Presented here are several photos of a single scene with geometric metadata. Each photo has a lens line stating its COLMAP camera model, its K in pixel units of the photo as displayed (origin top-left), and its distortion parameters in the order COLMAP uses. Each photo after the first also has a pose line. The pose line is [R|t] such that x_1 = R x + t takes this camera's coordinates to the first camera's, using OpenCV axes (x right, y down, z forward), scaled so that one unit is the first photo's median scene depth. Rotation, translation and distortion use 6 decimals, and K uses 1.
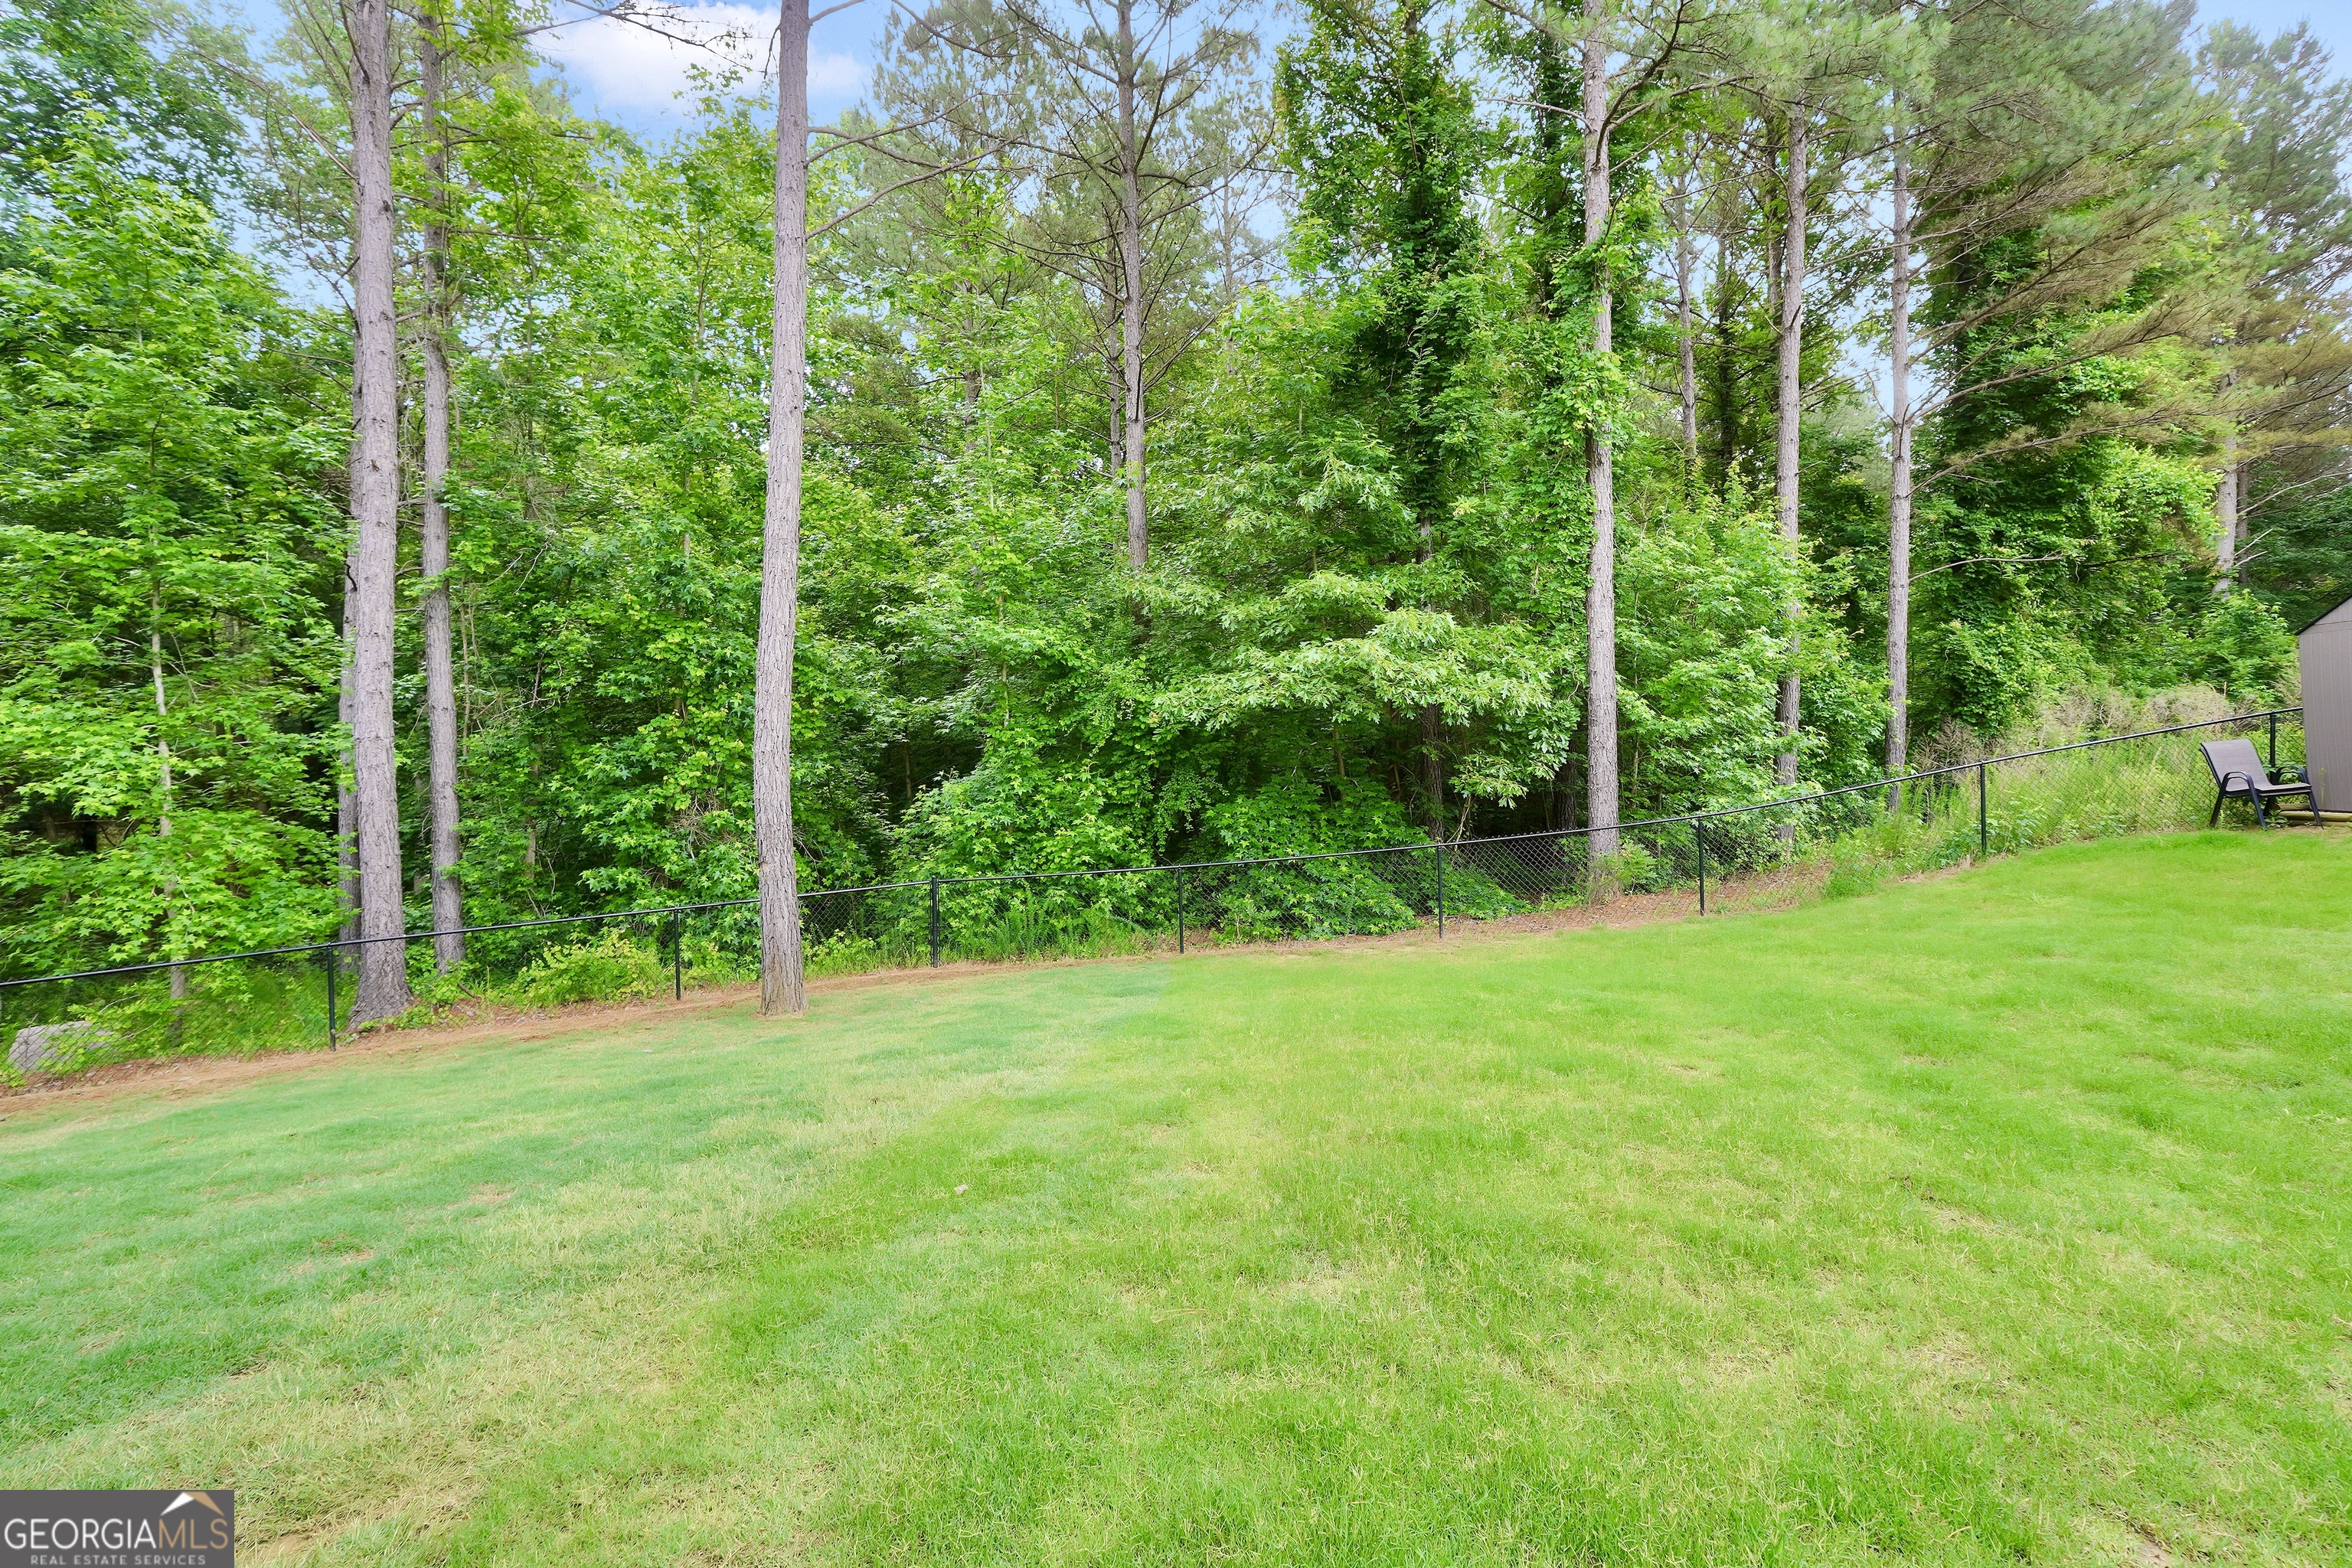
lens RADIAL K [[1038.7, 0, 1180.3], [0, 1038.7, 752.4], [0, 0, 1]] dist [-0.008061, -0.000419]
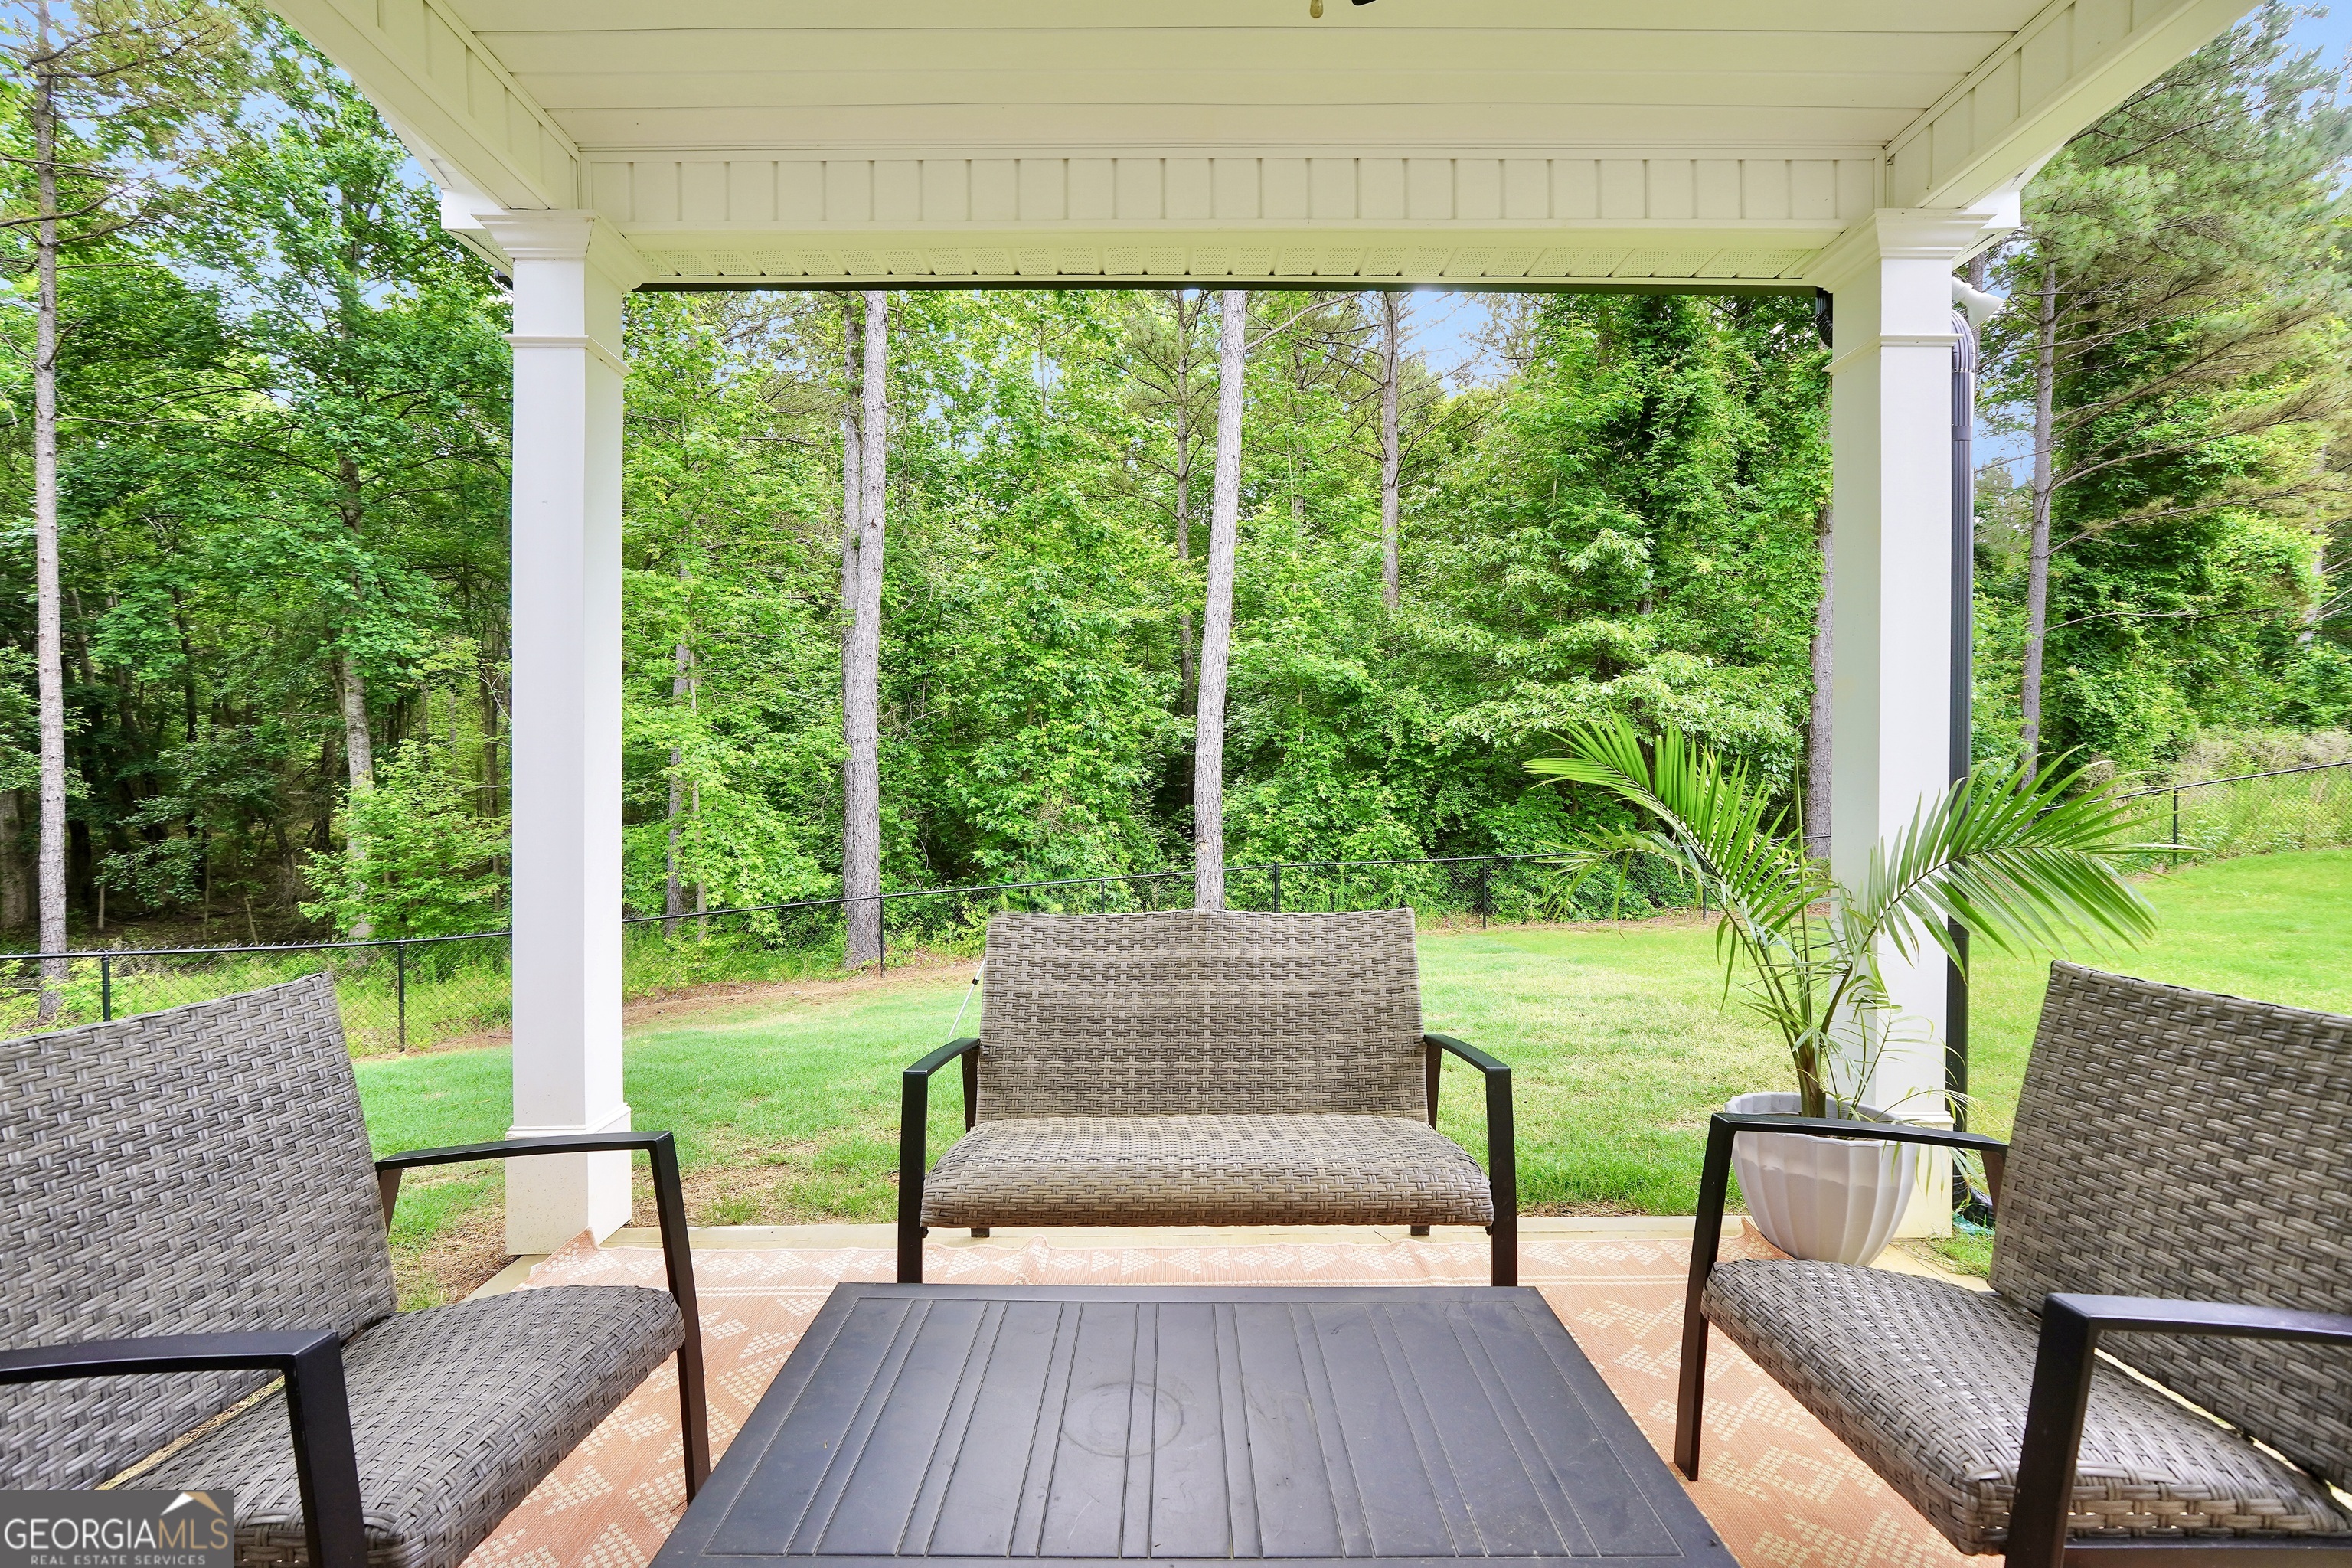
lens RADIAL K [[1001.8, 0, 1142.0], [0, 1001.8, 789.7], [0, 0, 1]] dist [-0.002770, 0.000452]
pose [[0.999106, 0.023269, -0.035294, -0.311468], [-0.022751, 0.999628, 0.015015, 0.017260], [0.035631, -0.014199, 0.999264, -0.171137]]
